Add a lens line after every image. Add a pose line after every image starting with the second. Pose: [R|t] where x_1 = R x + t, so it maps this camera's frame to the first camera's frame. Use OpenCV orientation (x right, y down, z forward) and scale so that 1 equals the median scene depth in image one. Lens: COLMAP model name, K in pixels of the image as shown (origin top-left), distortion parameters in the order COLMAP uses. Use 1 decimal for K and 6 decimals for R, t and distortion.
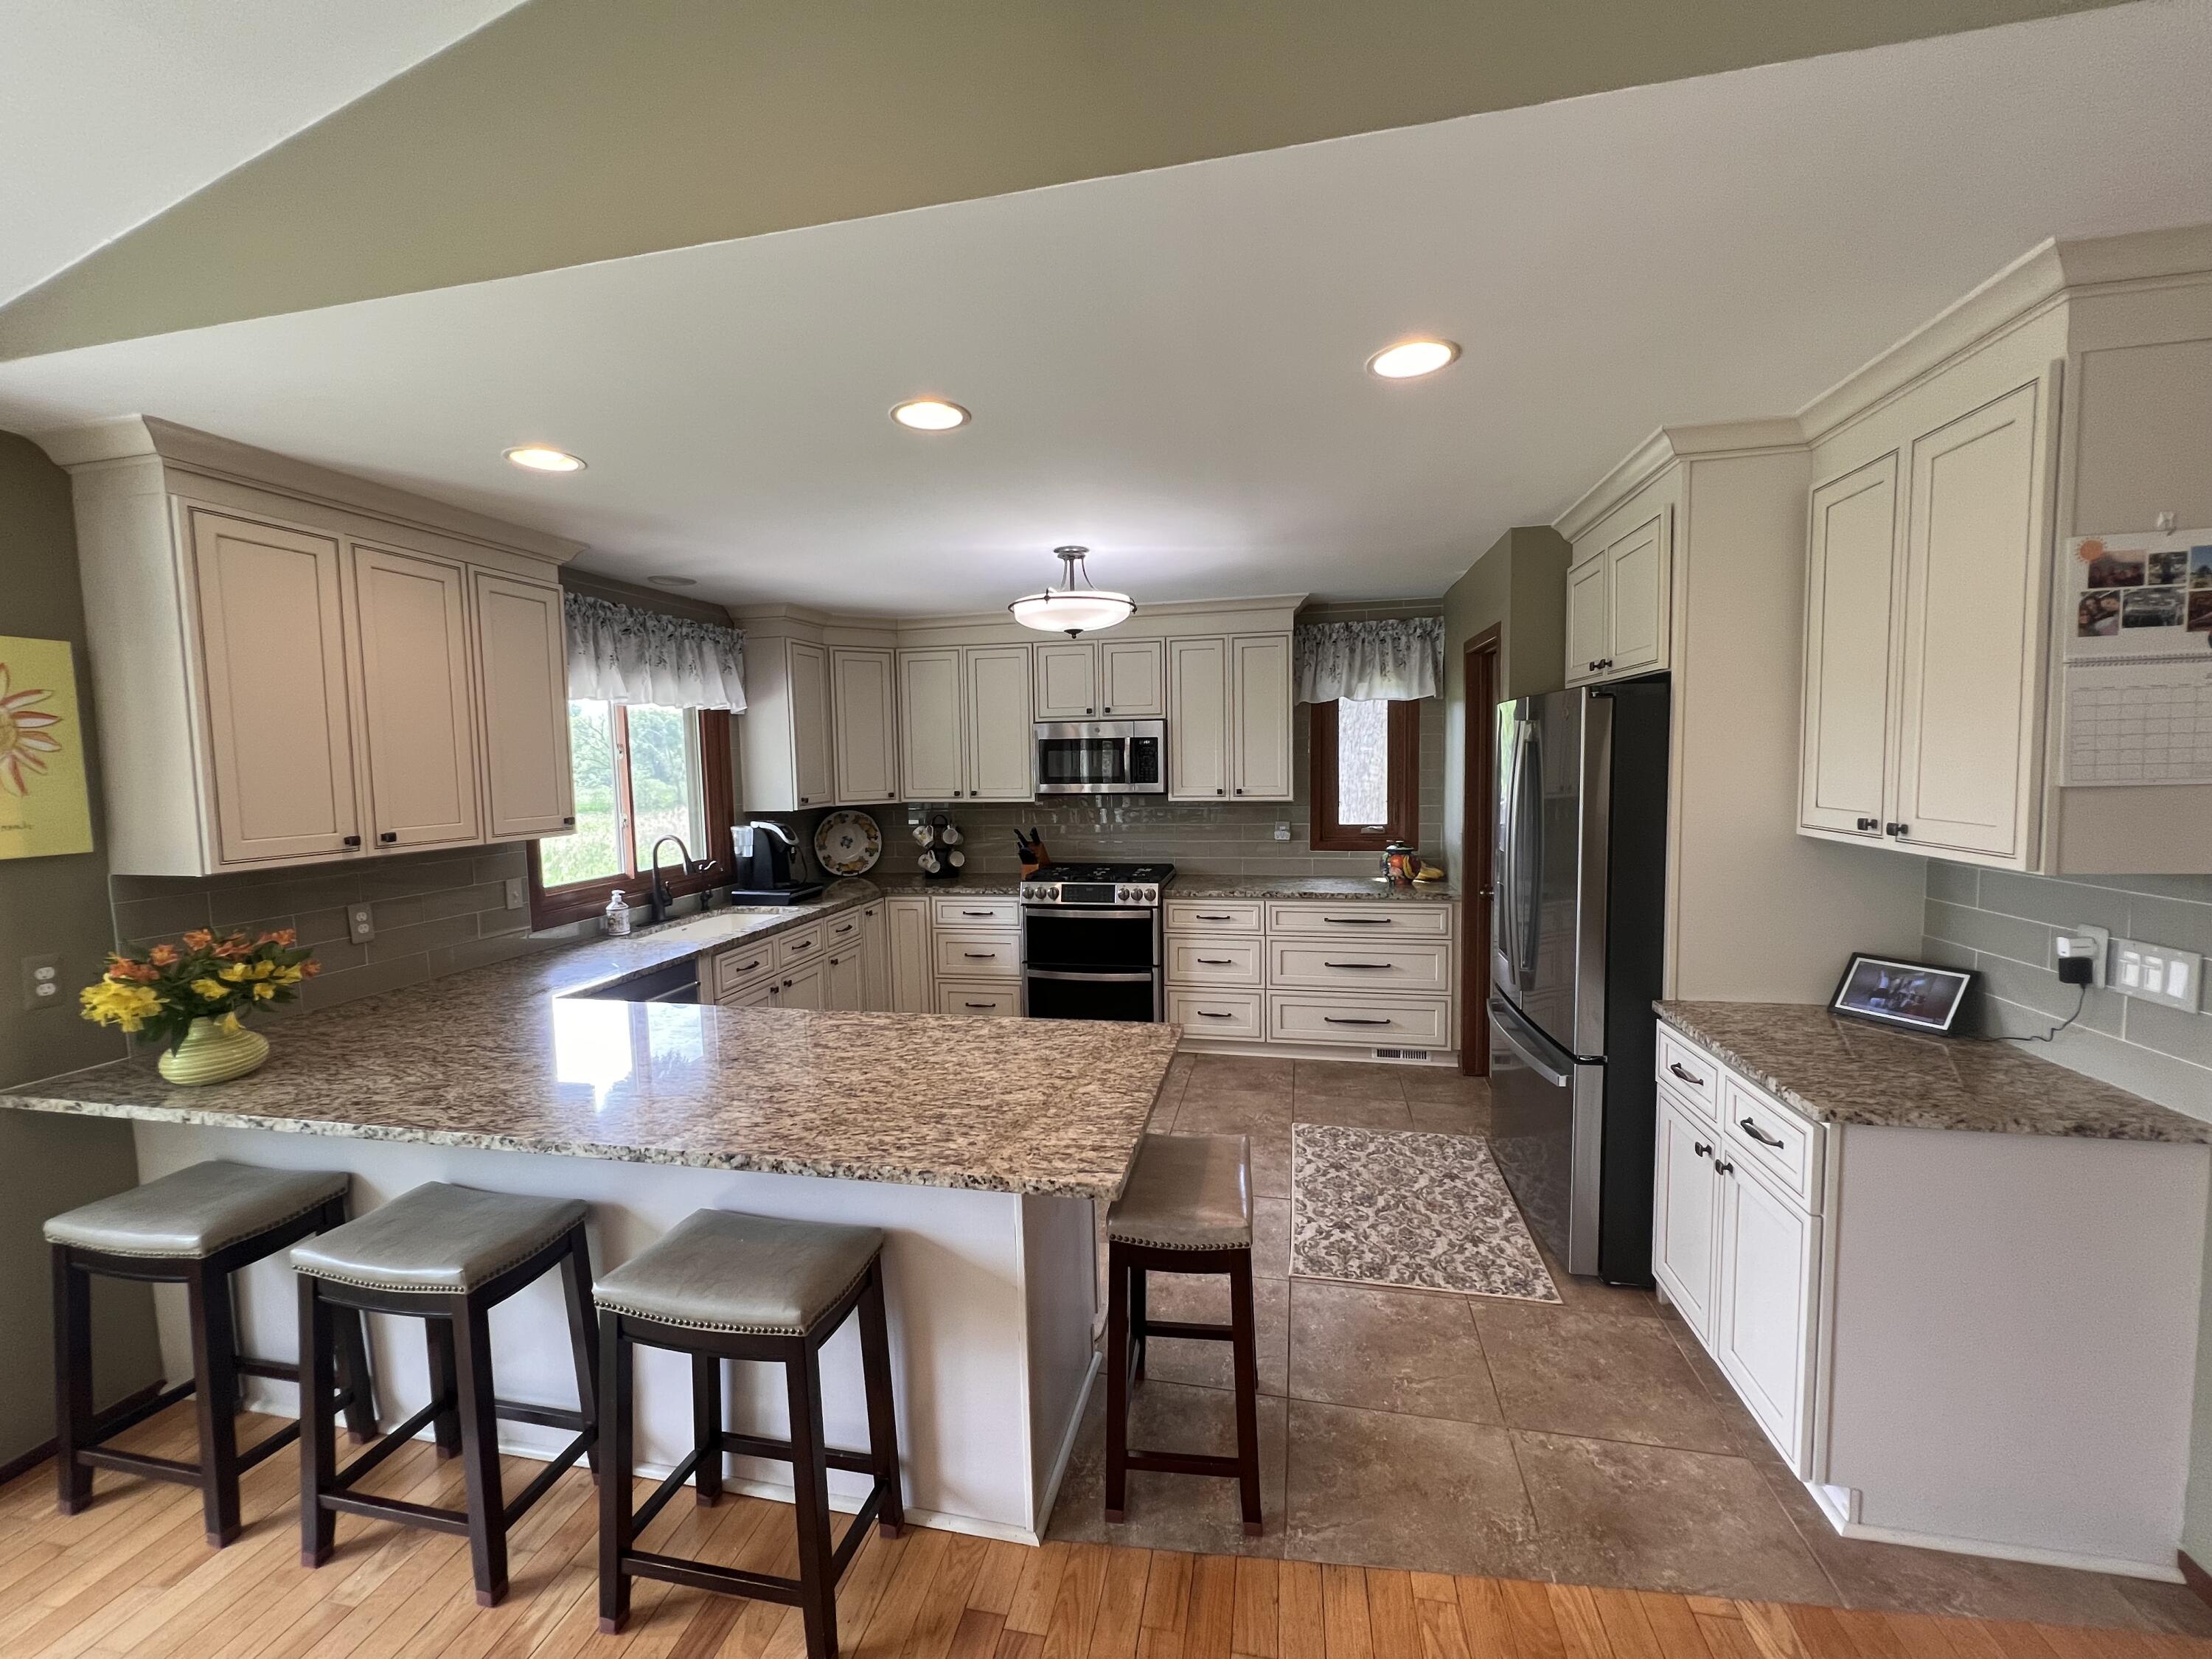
lens RADIAL K [[883.5, 0, 1100.1], [0, 883.5, 826.3], [0, 0, 1]] dist [-0.003012, 0.001639]
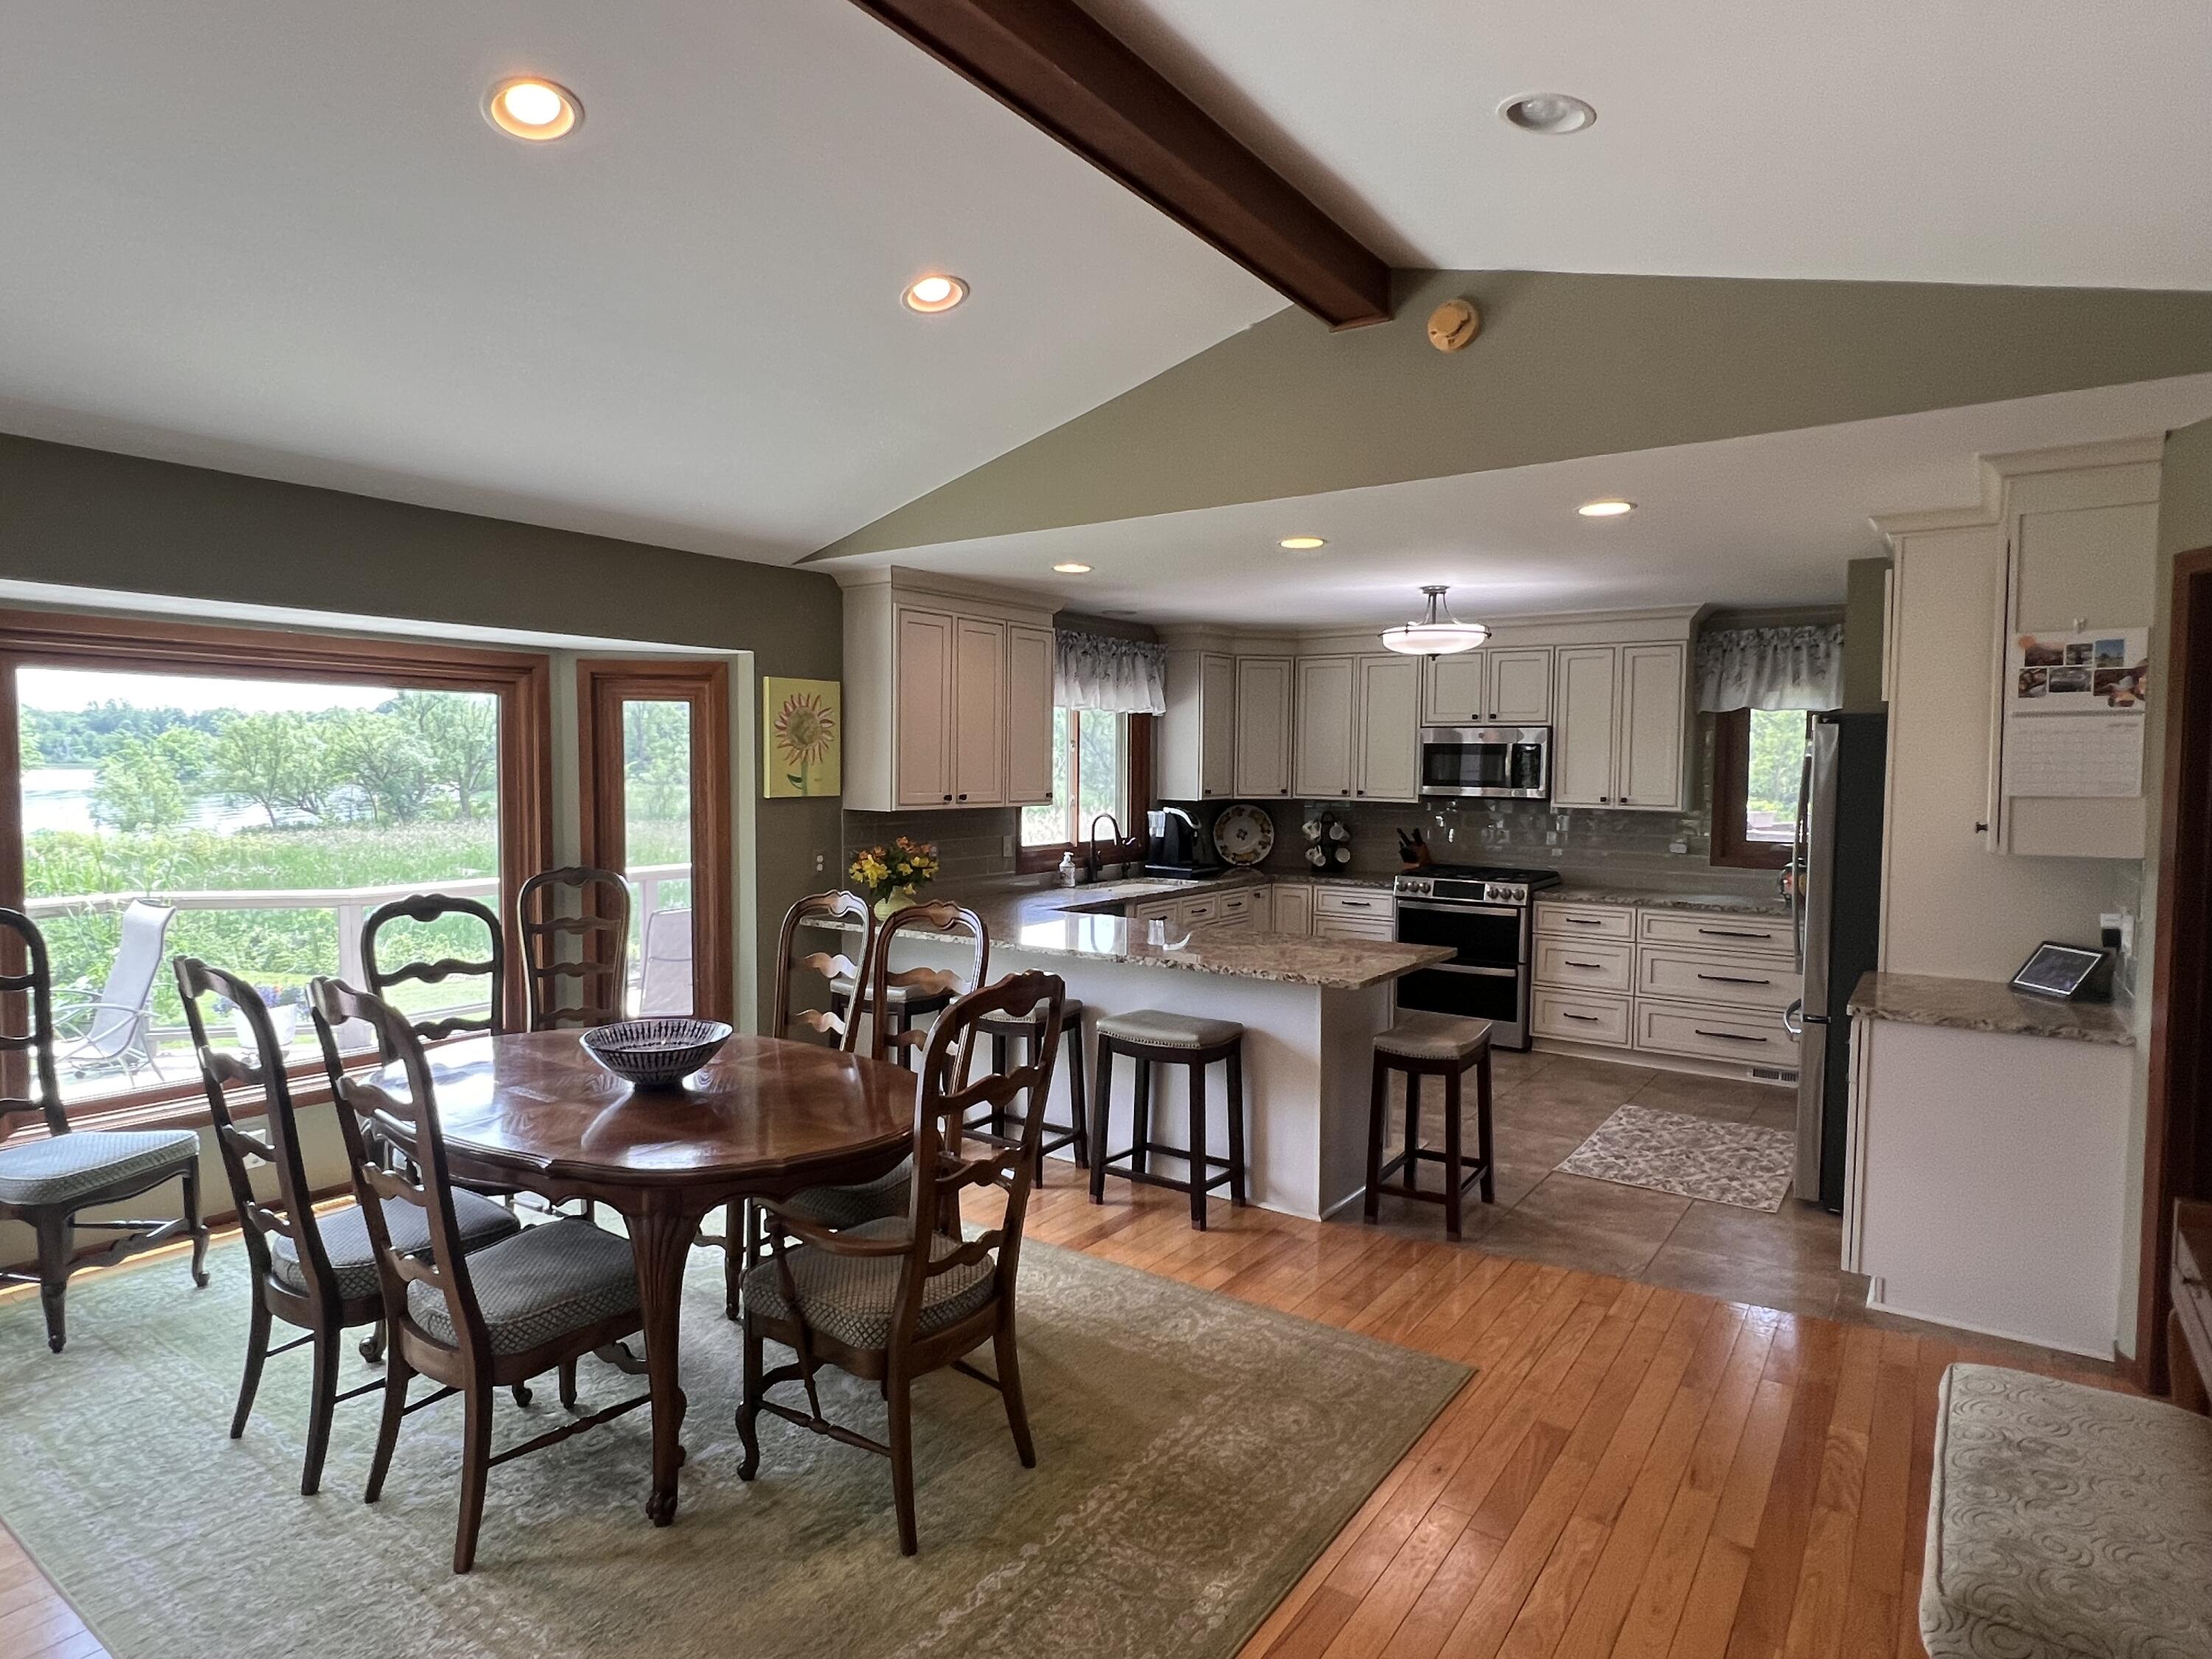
lens RADIAL K [[1235.5, 0, 1097.2], [0, 1235.5, 823.7], [0, 0, 1]] dist [0.001020, -0.000420]
pose [[0.917970, 0.048430, -0.393681, 0.192077], [-0.058374, 0.998206, -0.013319, 0.047869], [0.392330, 0.035207, 0.919151, -0.610334]]
